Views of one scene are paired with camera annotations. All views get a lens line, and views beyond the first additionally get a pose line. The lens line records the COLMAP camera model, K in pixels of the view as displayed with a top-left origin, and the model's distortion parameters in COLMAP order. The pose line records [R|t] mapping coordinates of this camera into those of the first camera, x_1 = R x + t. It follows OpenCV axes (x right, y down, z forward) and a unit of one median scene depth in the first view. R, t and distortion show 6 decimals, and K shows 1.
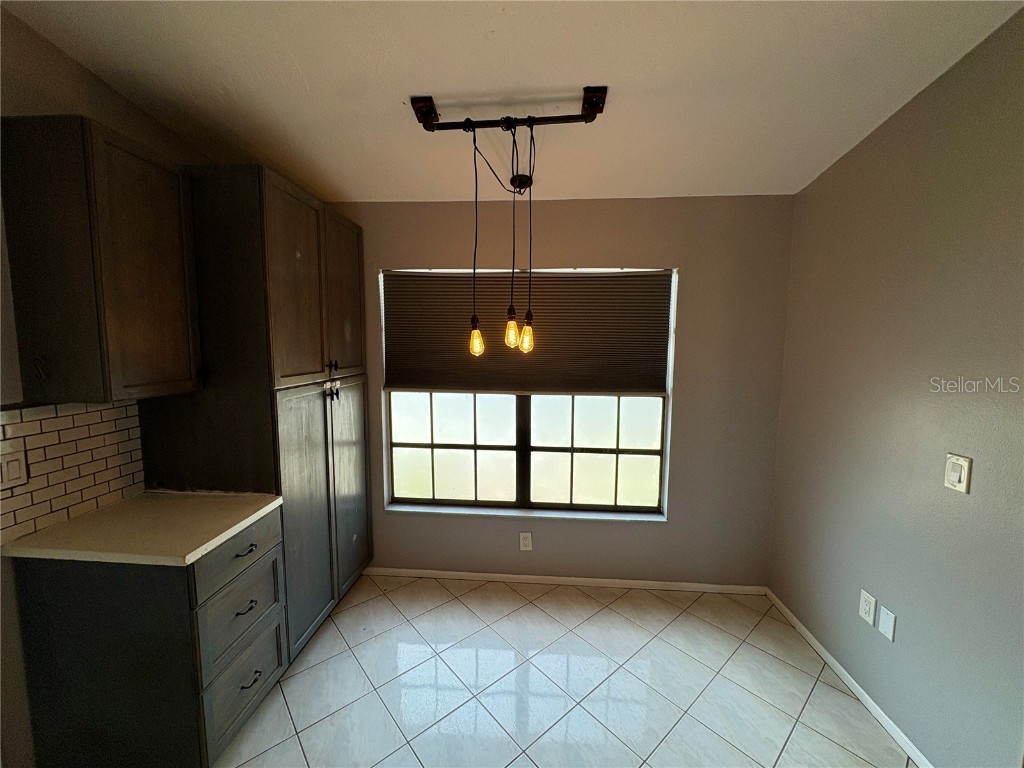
lens RADIAL K [[405.6, 0, 511.3], [0, 405.6, 382.5], [0, 0, 1]] dist [-0.002039, -0.000039]
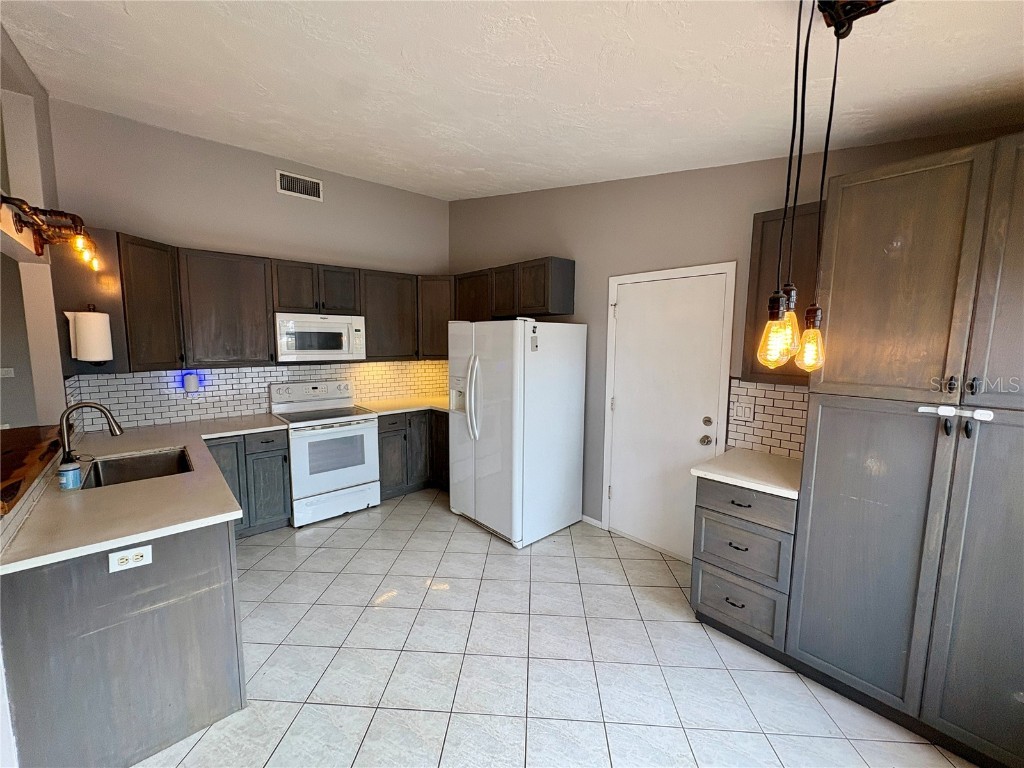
lens RADIAL K [[405.6, 0, 511.3], [0, 405.6, 382.5], [0, 0, 1]] dist [-0.002039, -0.000039]
pose [[-0.698499, 0.067151, -0.712454, 0.629540], [-0.084131, 0.980978, 0.174943, -0.113854], [0.710649, 0.182136, -0.679562, 1.043188]]
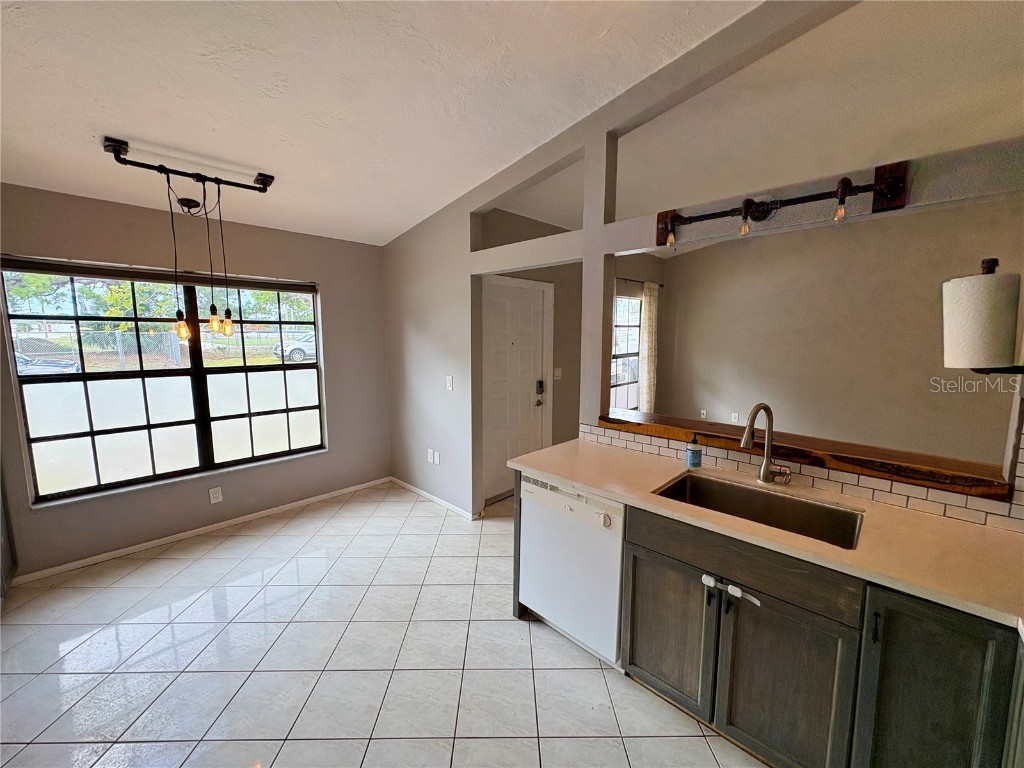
lens RADIAL K [[405.6, 0, 511.3], [0, 405.6, 382.5], [0, 0, 1]] dist [-0.002039, -0.000039]
pose [[0.644004, -0.093784, 0.759252, -0.288641], [0.082208, 0.995194, 0.053198, 0.064440], [-0.760592, 0.028157, 0.648619, -0.482194]]
